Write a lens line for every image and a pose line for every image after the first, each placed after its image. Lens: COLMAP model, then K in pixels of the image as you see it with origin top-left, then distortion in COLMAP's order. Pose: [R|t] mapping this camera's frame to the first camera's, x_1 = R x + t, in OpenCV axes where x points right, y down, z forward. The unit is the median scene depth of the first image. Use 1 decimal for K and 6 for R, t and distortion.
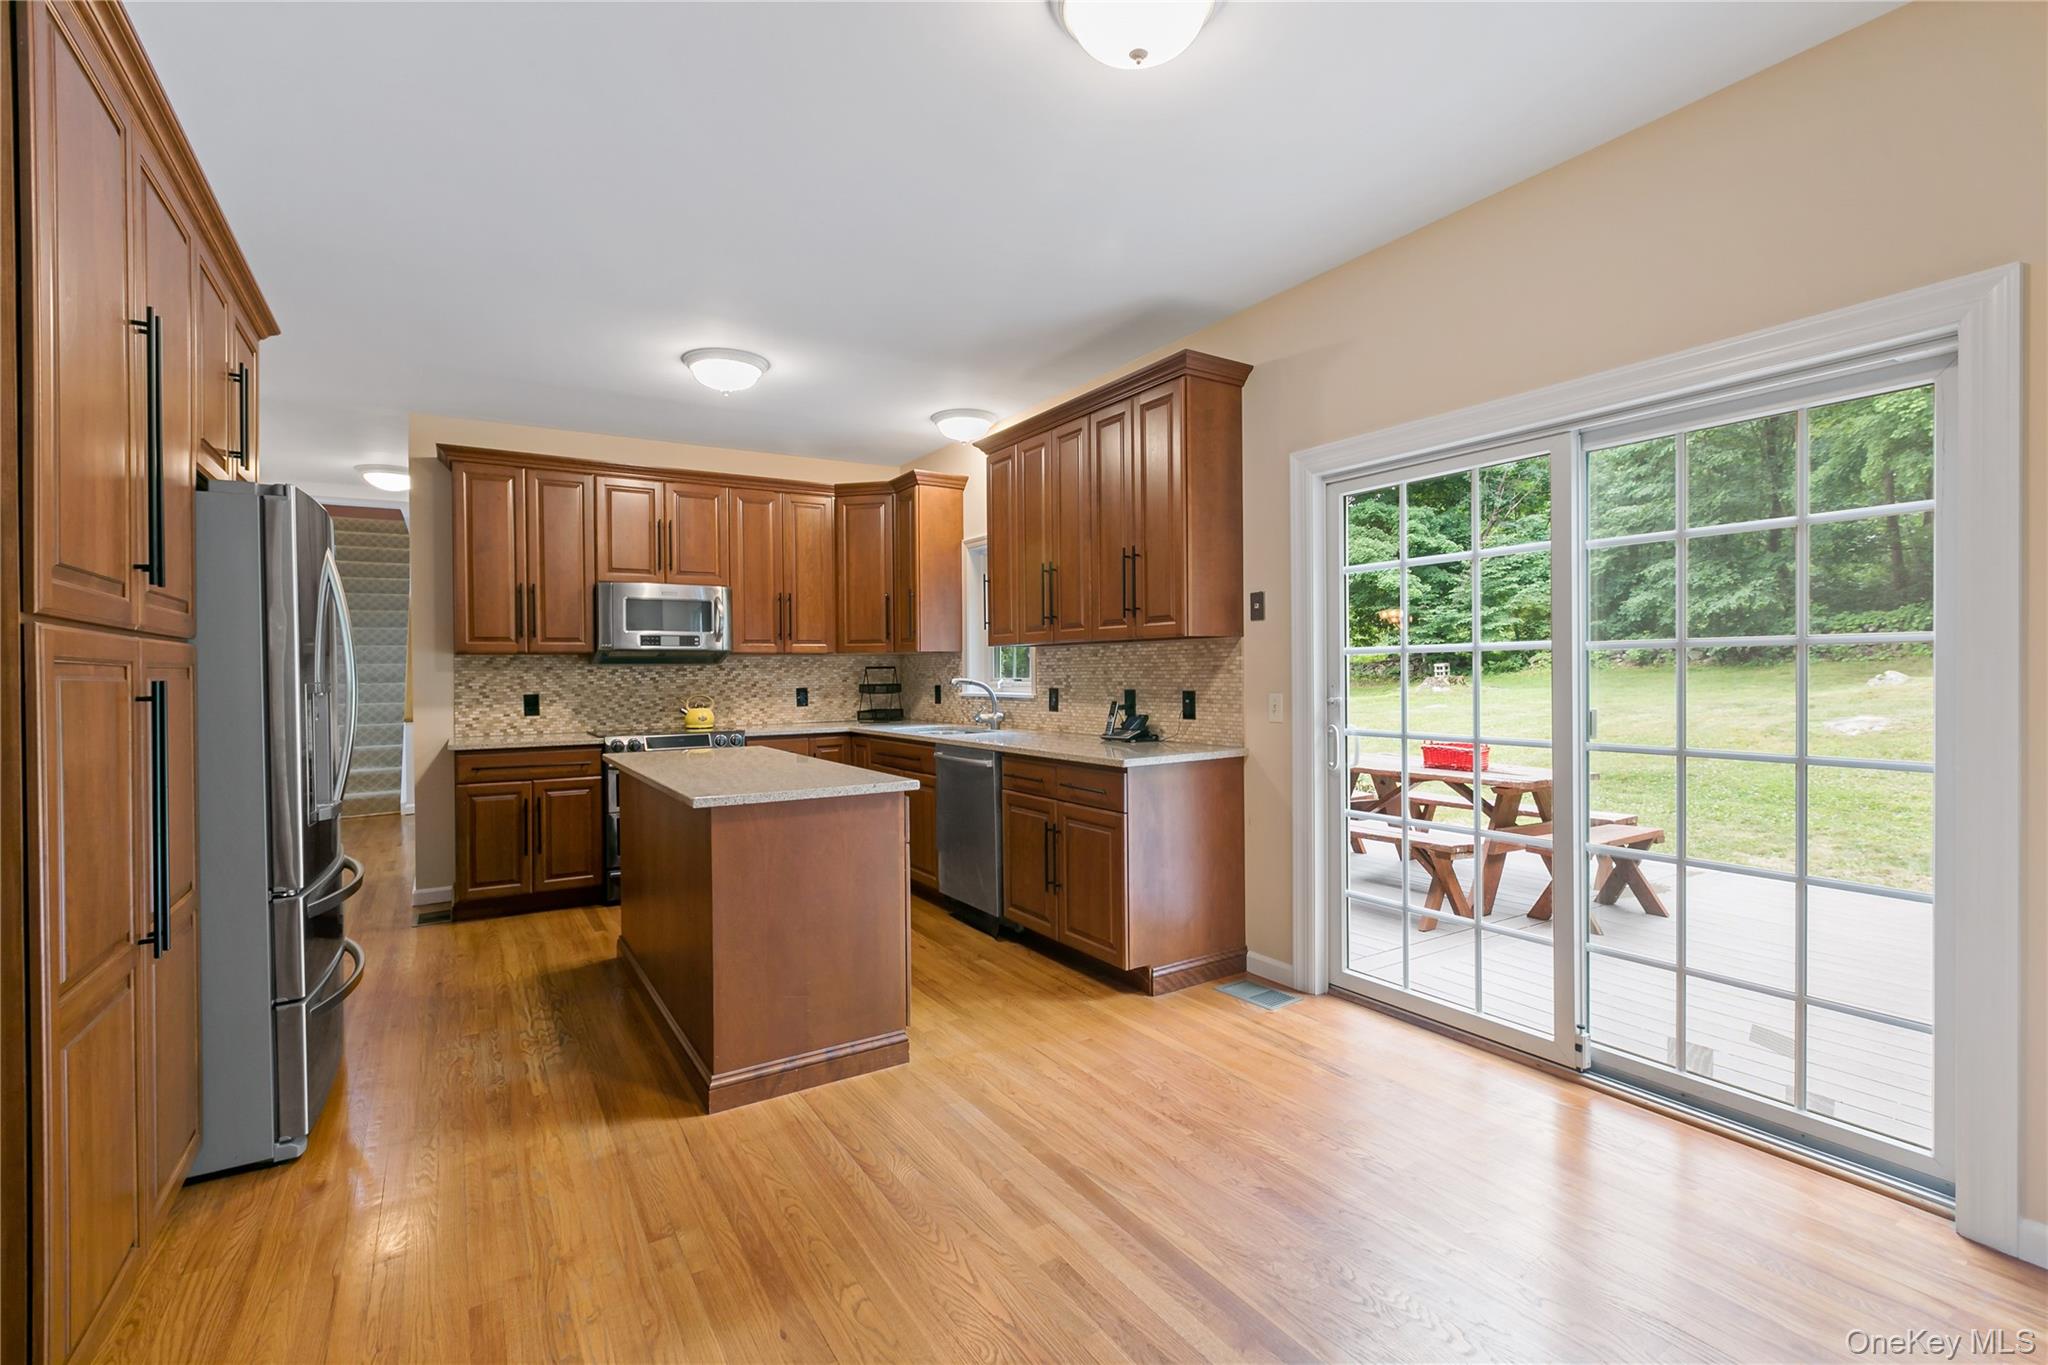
lens RADIAL K [[903.5, 0, 1011.2], [0, 903.5, 679.3], [0, 0, 1]] dist [-0.002434, -0.000838]
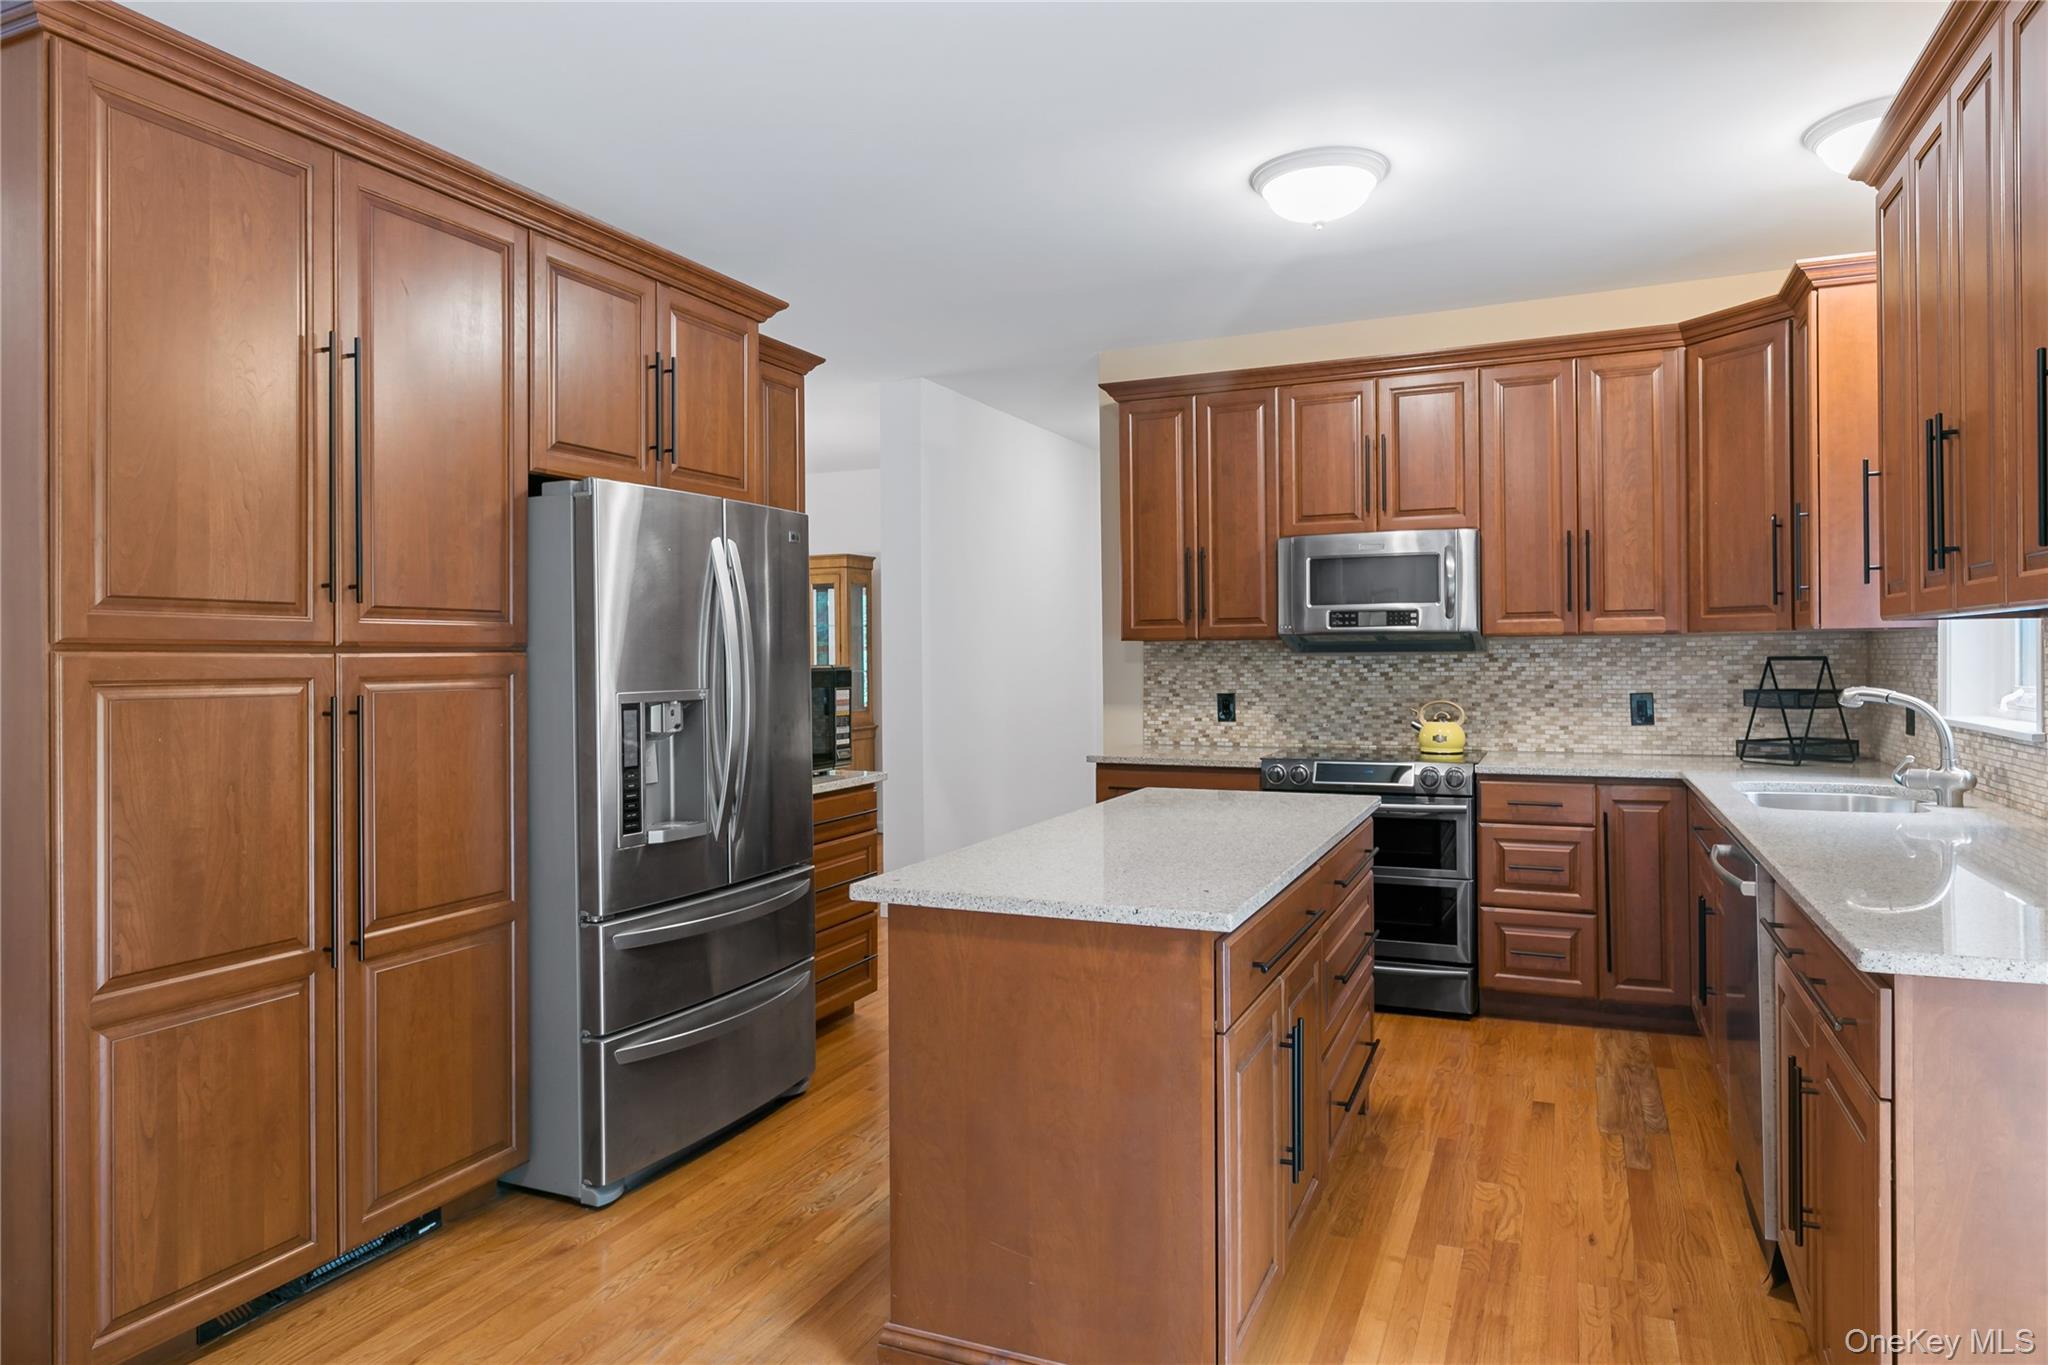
lens RADIAL K [[1220.3, 0, 1026.6], [0, 1220.3, 649.0], [0, 0, 1]] dist [-0.005974, -0.000624]
pose [[0.567363, 0.001740, -0.823466, 0.229343], [-0.005146, 0.999986, -0.001432, -0.019240], [0.823451, 0.005050, 0.567364, 0.311755]]
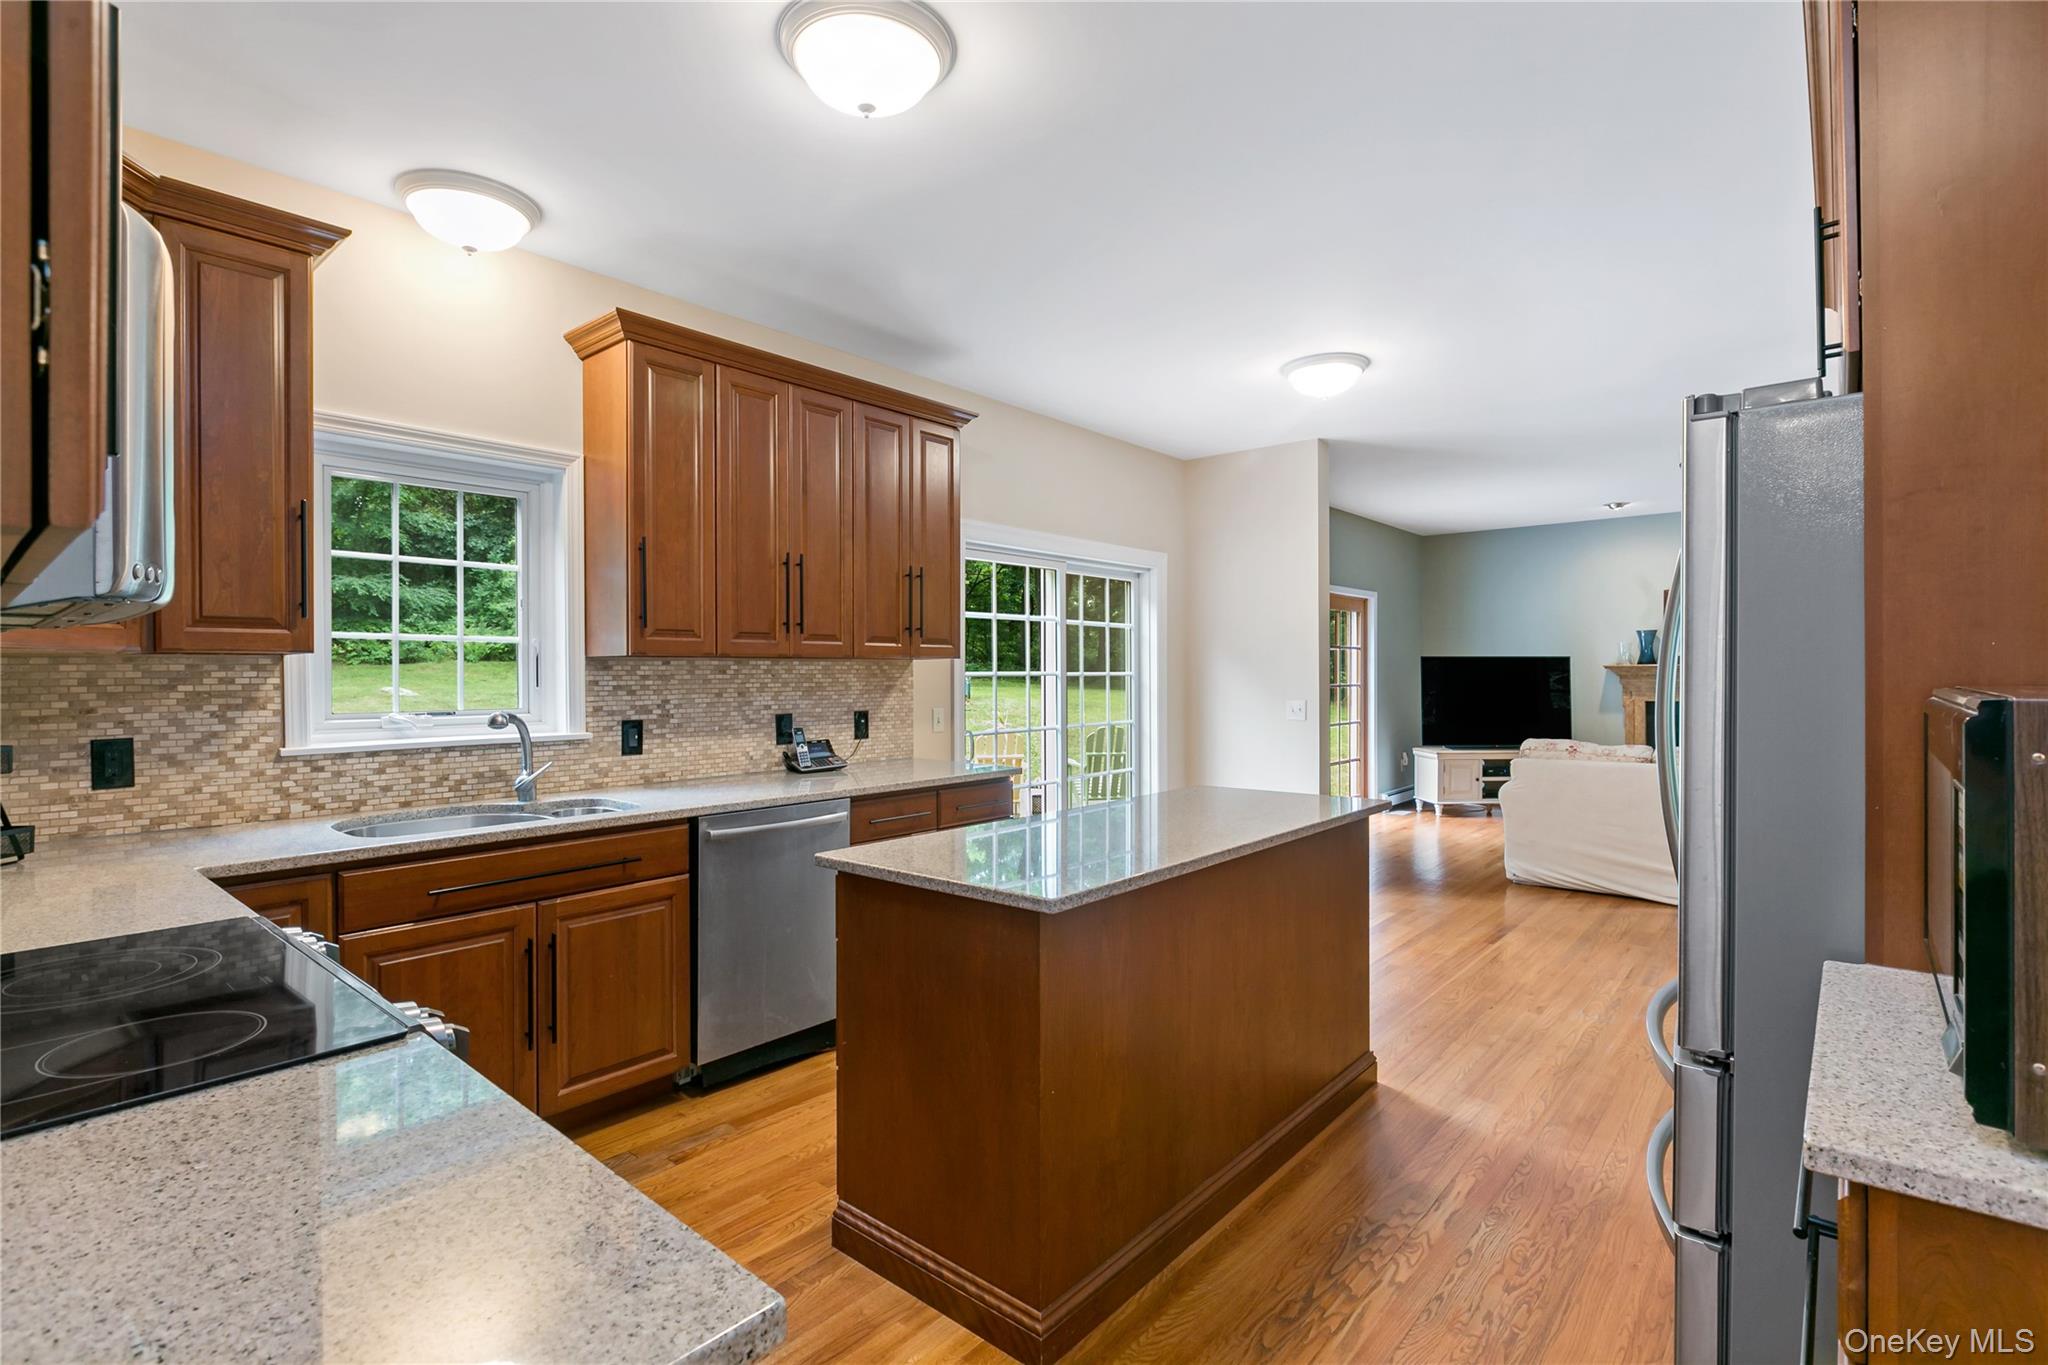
lens RADIAL K [[976.1, 0, 1019.2], [0, 976.1, 673.0], [0, 0, 1]] dist [-0.001952, -0.000279]
pose [[-0.306575, 0.012777, 0.951761, -0.714935], [0.017246, 0.999820, -0.007867, -0.014073], [-0.951690, 0.014002, -0.306740, 0.939194]]
